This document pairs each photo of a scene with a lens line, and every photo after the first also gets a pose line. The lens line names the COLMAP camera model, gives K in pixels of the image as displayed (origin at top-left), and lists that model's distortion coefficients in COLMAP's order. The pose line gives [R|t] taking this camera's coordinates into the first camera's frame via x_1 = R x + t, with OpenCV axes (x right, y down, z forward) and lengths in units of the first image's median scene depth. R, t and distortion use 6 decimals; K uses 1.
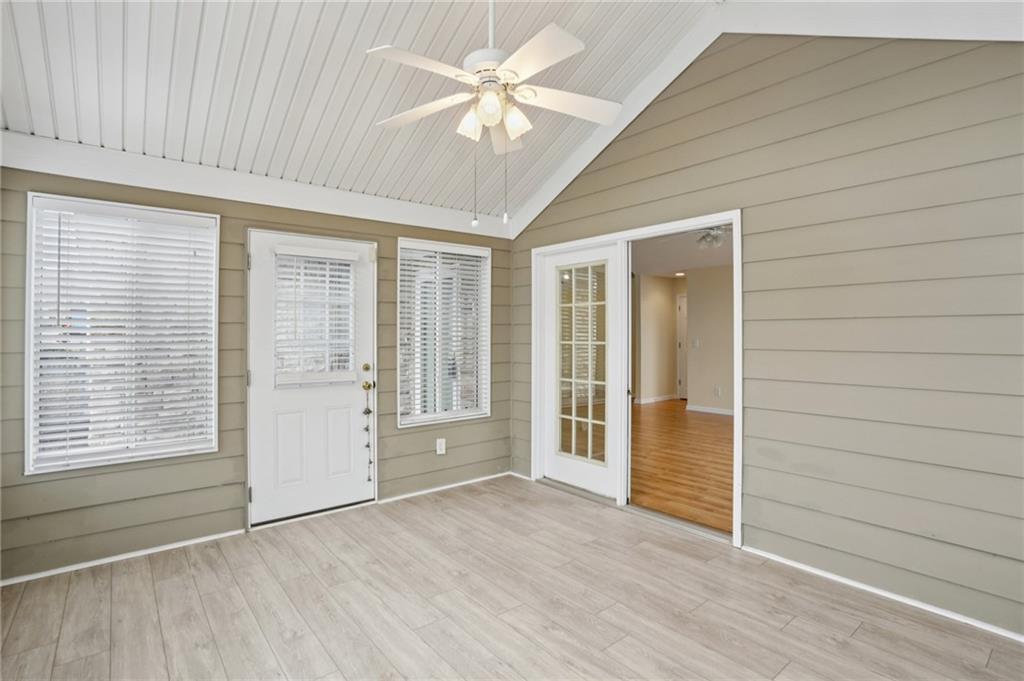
lens RADIAL K [[515.1, 0, 514.1], [0, 515.1, 335.8], [0, 0, 1]] dist [-0.080770, 0.038783]
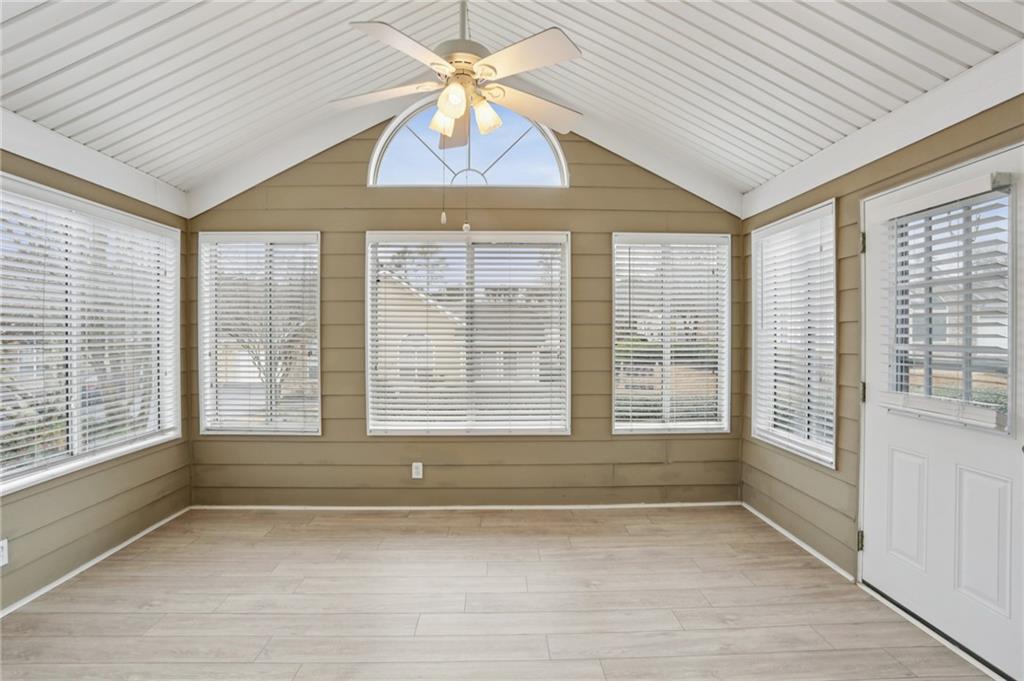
lens RADIAL K [[447.5, 0, 496.6], [0, 447.5, 339.5], [0, 0, 1]] dist [-0.061431, 0.020735]
pose [[-0.623852, -0.002783, -0.781537, 0.411261], [0.001743, 0.999986, -0.004952, 0.007358], [0.781540, -0.004452, -0.623839, 1.128689]]
